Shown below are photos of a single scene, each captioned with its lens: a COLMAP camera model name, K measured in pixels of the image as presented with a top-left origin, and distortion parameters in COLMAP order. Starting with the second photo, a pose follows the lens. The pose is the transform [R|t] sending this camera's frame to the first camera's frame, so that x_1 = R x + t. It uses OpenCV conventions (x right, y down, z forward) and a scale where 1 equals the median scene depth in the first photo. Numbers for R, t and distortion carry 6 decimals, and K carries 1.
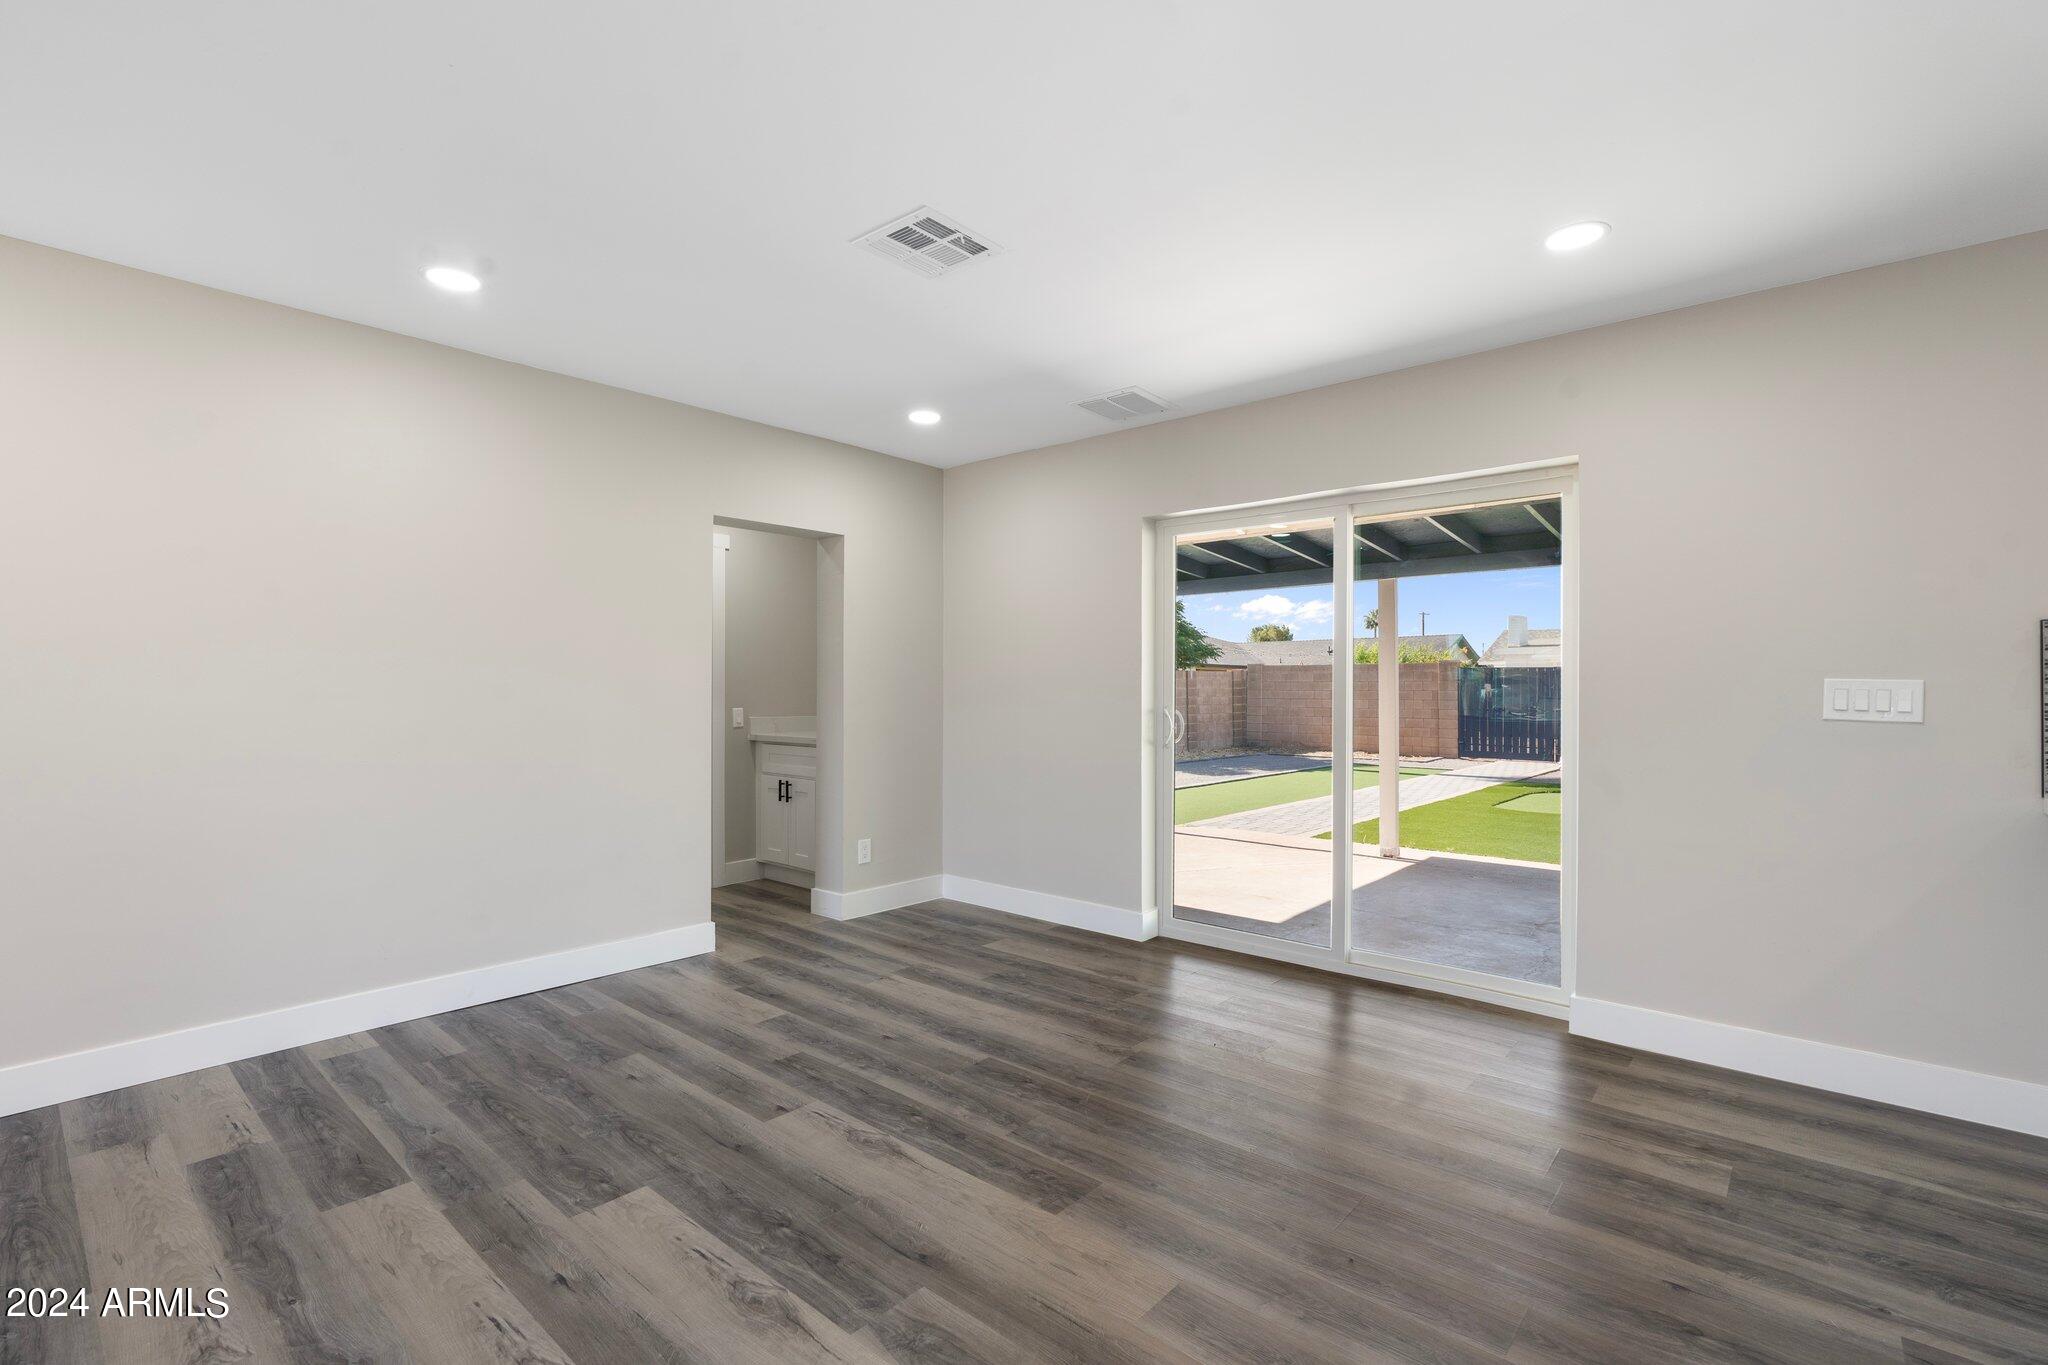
lens RADIAL K [[913.3, 0, 1023.3], [0, 913.3, 682.9], [0, 0, 1]] dist [0.001703, -0.000615]
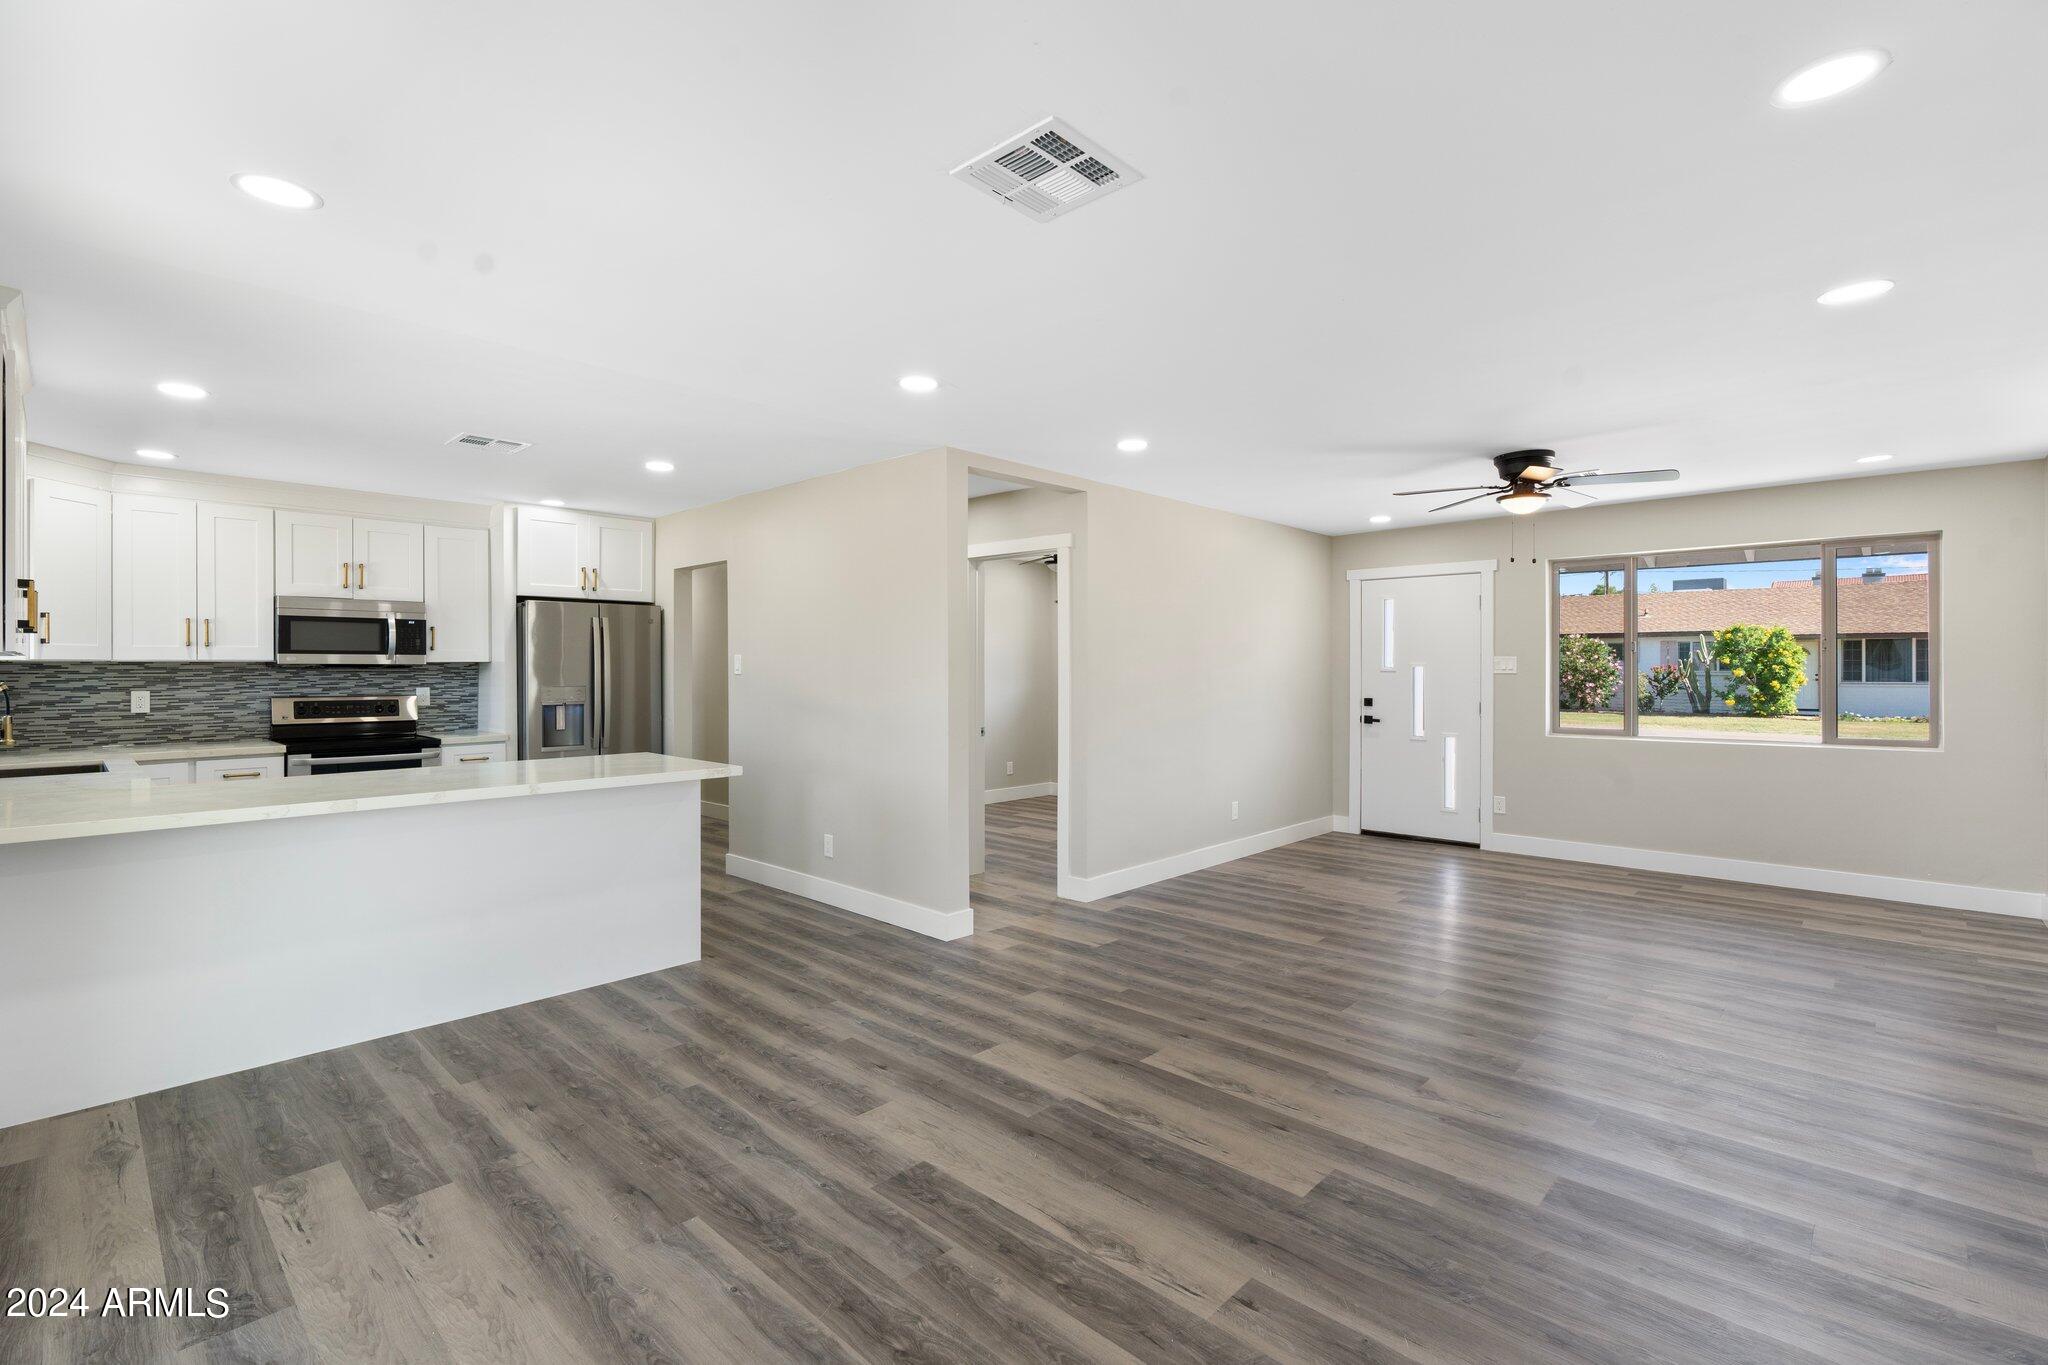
lens RADIAL K [[913.3, 0, 1025.0], [0, 913.3, 676.4], [0, 0, 1]] dist [0.001703, -0.000615]
pose [[-0.999177, -0.001524, 0.040528, -0.131815], [-0.001398, 0.999994, 0.003138, -0.049406], [-0.040533, 0.003078, -0.999173, 2.007818]]
